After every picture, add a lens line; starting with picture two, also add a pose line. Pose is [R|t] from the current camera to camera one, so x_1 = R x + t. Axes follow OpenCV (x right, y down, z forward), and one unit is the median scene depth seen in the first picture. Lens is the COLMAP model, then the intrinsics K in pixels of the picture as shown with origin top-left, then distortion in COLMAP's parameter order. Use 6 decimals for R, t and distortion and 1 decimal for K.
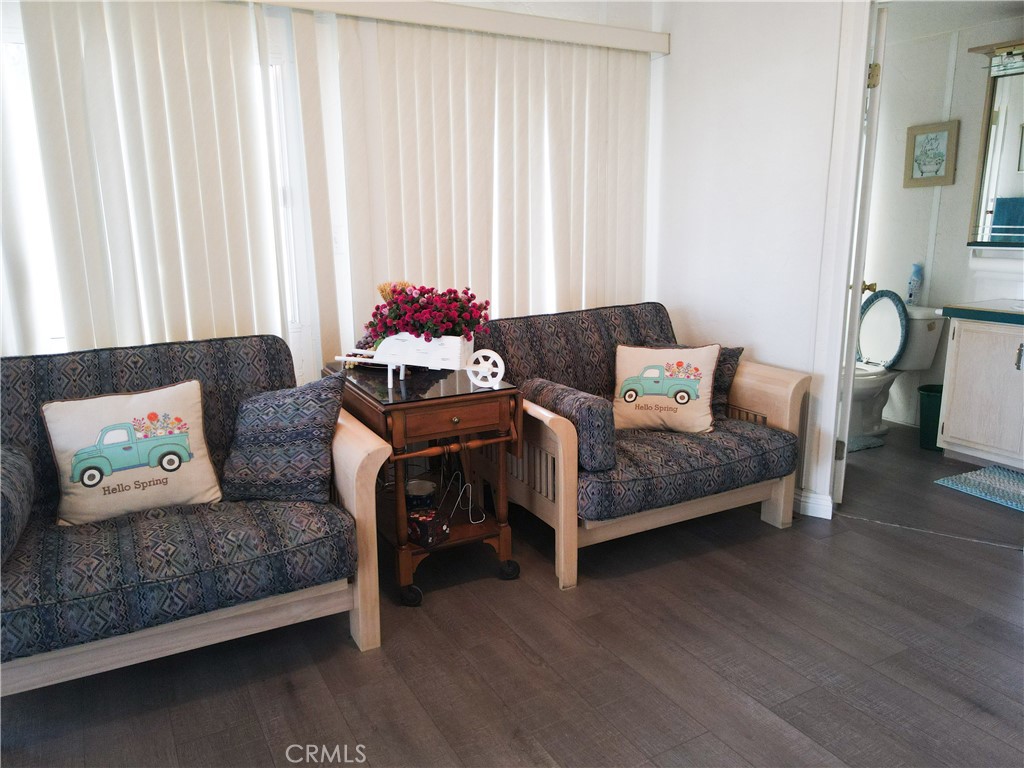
lens RADIAL K [[741.3, 0, 512.1], [0, 741.3, 380.5], [0, 0, 1]] dist [0.012046, 0.002036]
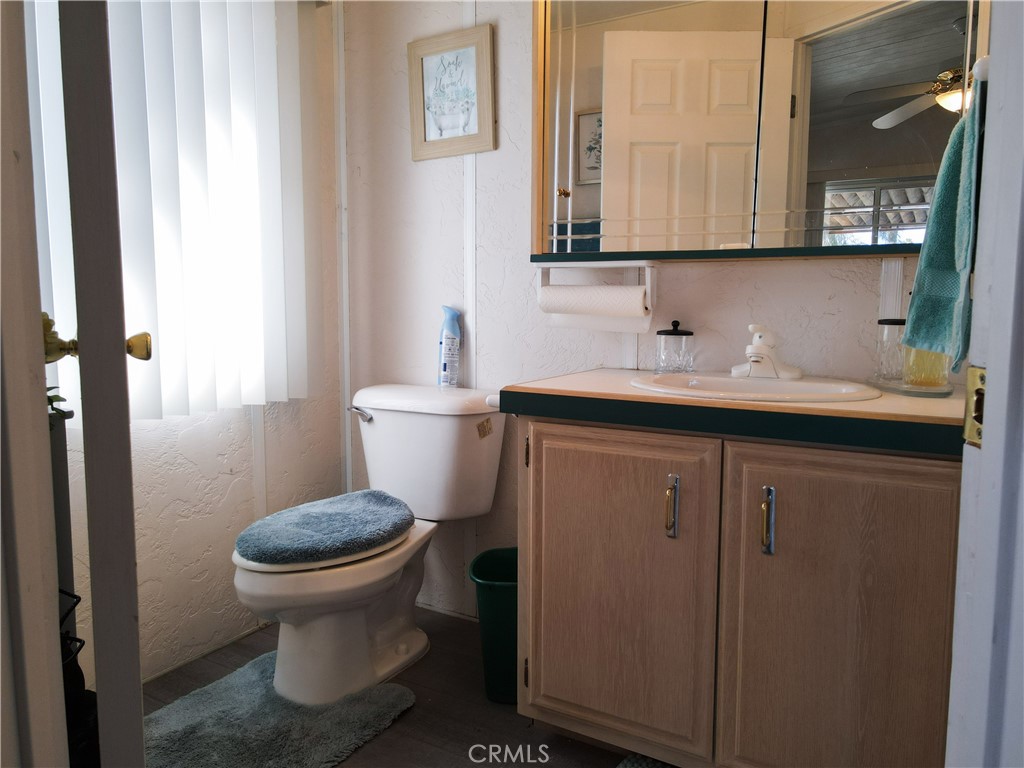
lens RADIAL K [[741.3, 0, 512.1], [0, 741.3, 380.5], [0, 0, 1]] dist [0.012046, 0.002036]
pose [[0.862483, -0.044382, 0.504136, 0.334377], [0.097230, 0.992121, -0.079002, -0.063121], [-0.496658, 0.117155, 0.860003, 0.567817]]
